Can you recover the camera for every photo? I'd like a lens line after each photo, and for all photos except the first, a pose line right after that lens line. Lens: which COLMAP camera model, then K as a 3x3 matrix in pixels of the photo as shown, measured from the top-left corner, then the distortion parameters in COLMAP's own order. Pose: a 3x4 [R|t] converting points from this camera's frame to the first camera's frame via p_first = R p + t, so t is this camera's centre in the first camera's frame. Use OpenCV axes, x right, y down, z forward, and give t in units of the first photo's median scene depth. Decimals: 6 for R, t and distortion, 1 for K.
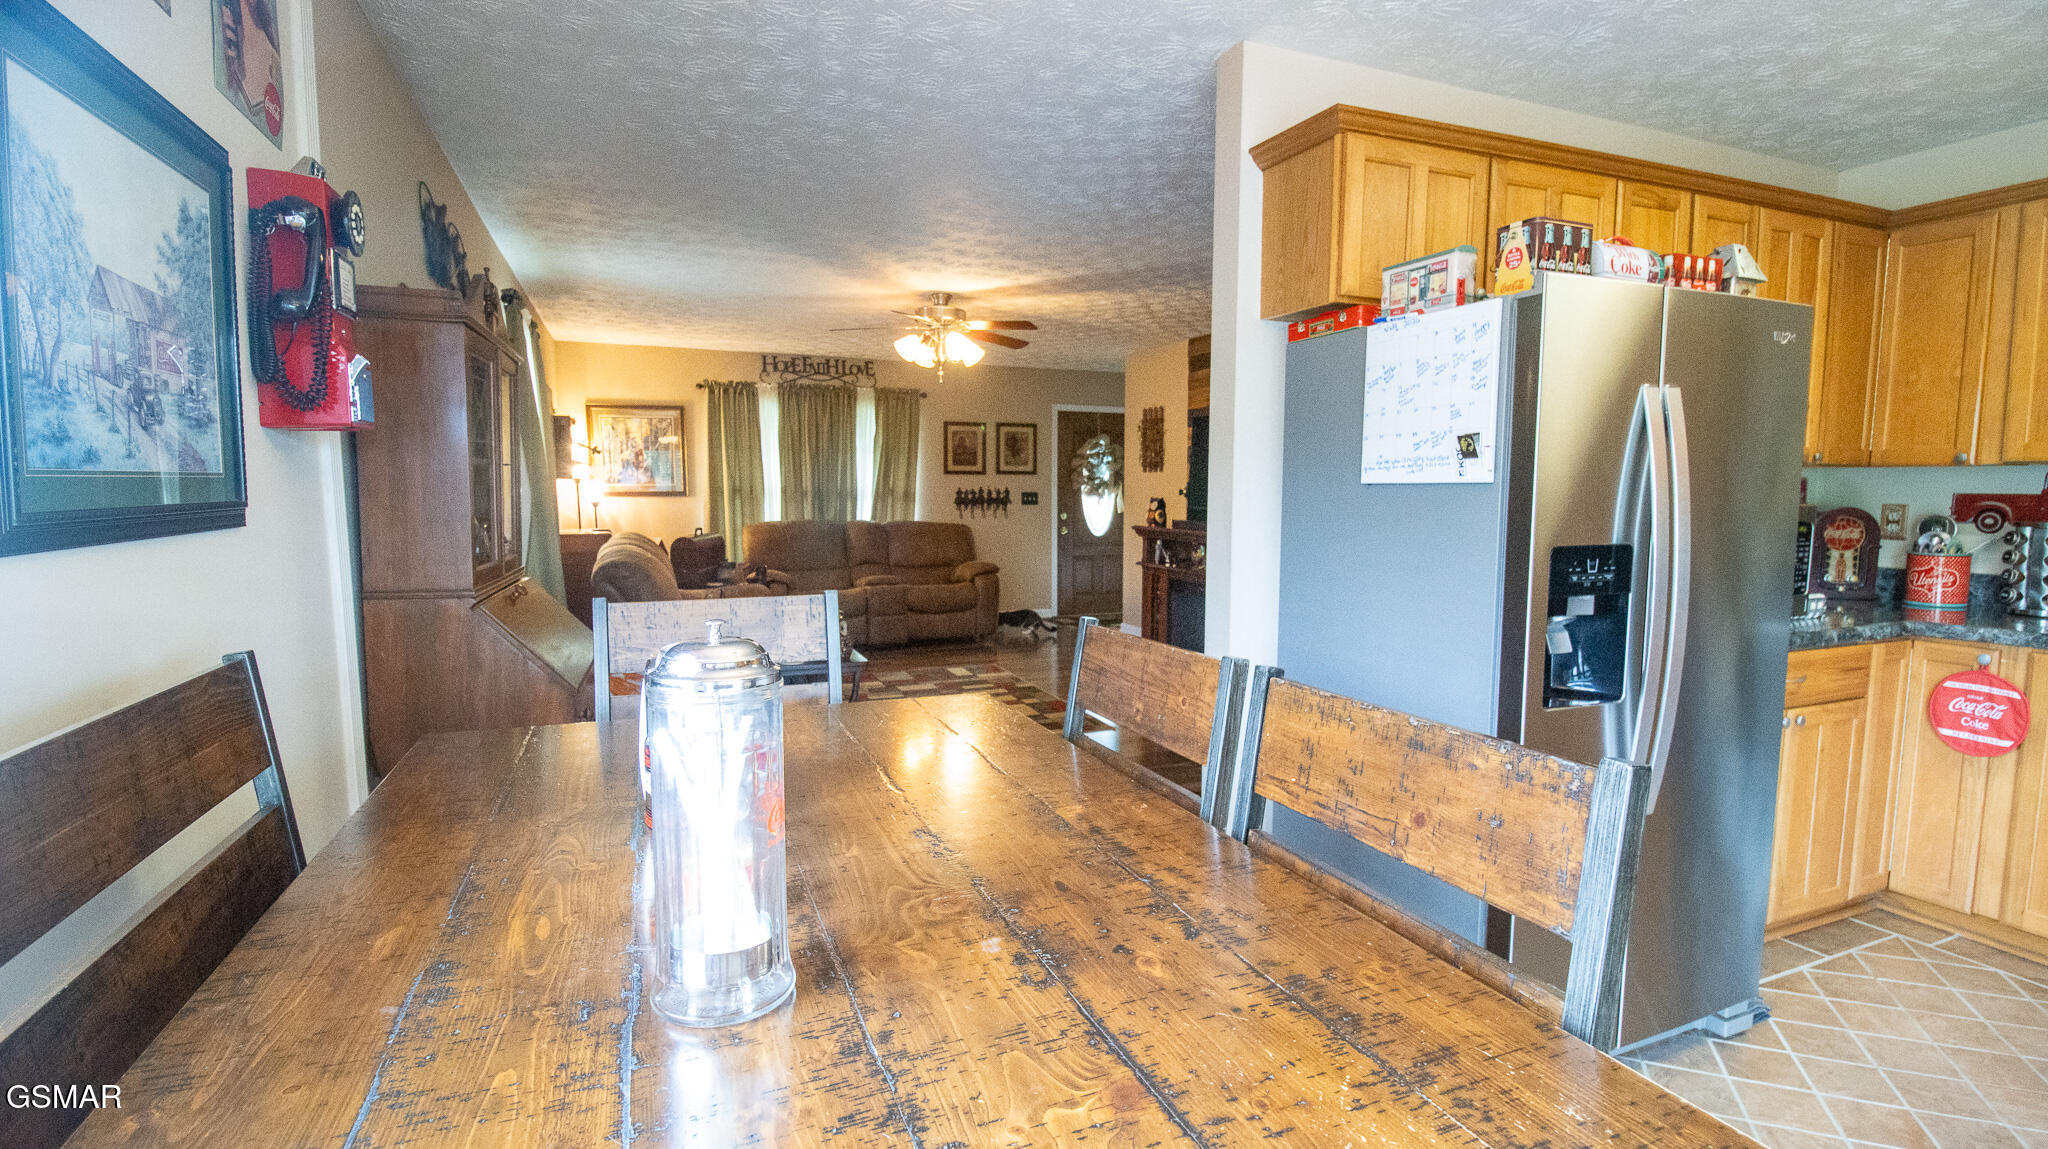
lens RADIAL K [[944.0, 0, 1018.9], [0, 944.0, 579.7], [0, 0, 1]] dist [-0.009778, -0.007498]
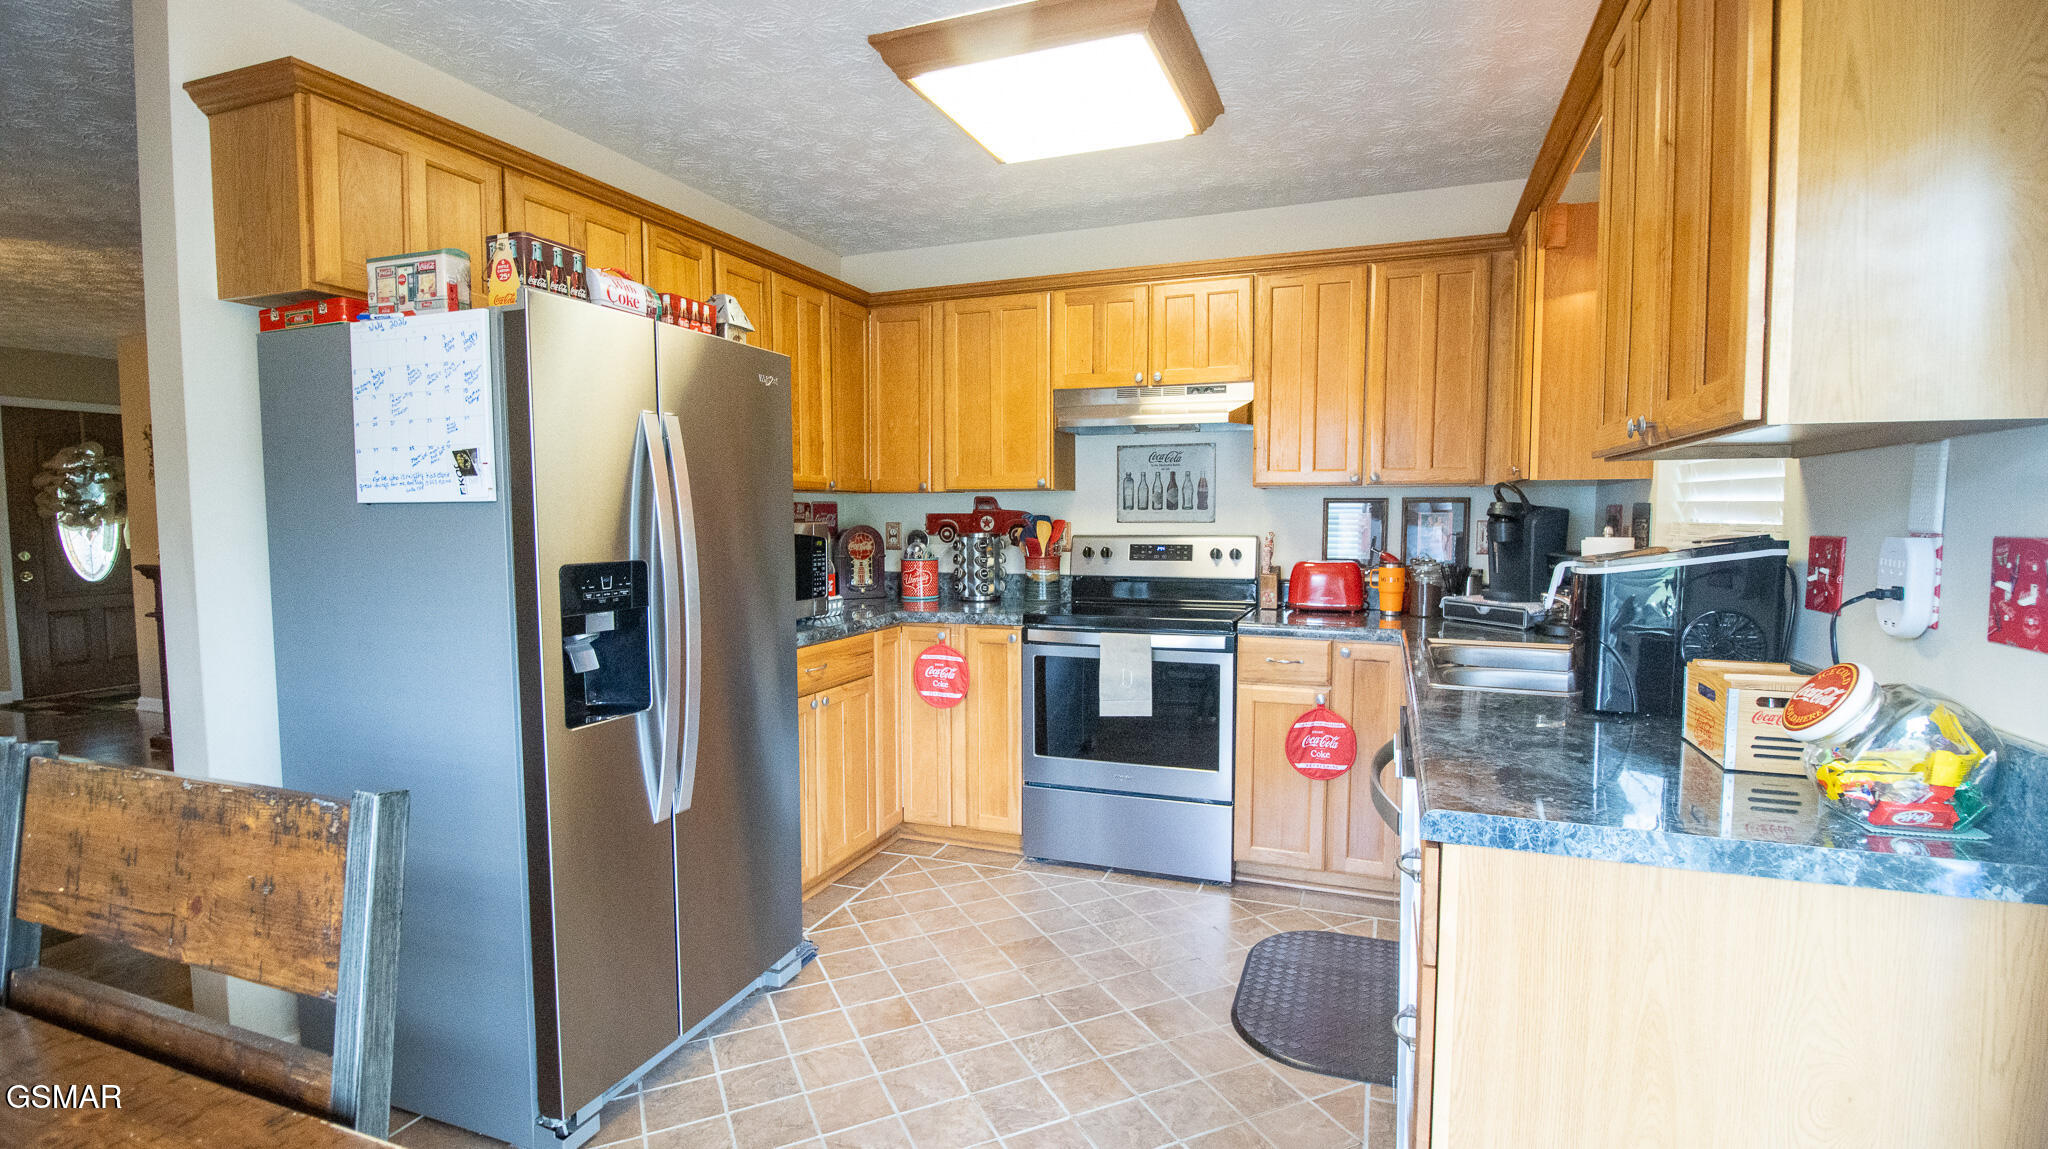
lens RADIAL K [[944.0, 0, 1032.2], [0, 944.0, 584.5], [0, 0, 1]] dist [-0.009778, -0.007498]
pose [[0.676064, -0.056692, 0.734658, 0.140275], [0.074693, 0.997173, 0.008214, 0.011260], [-0.733047, 0.049320, 0.678387, -0.033544]]
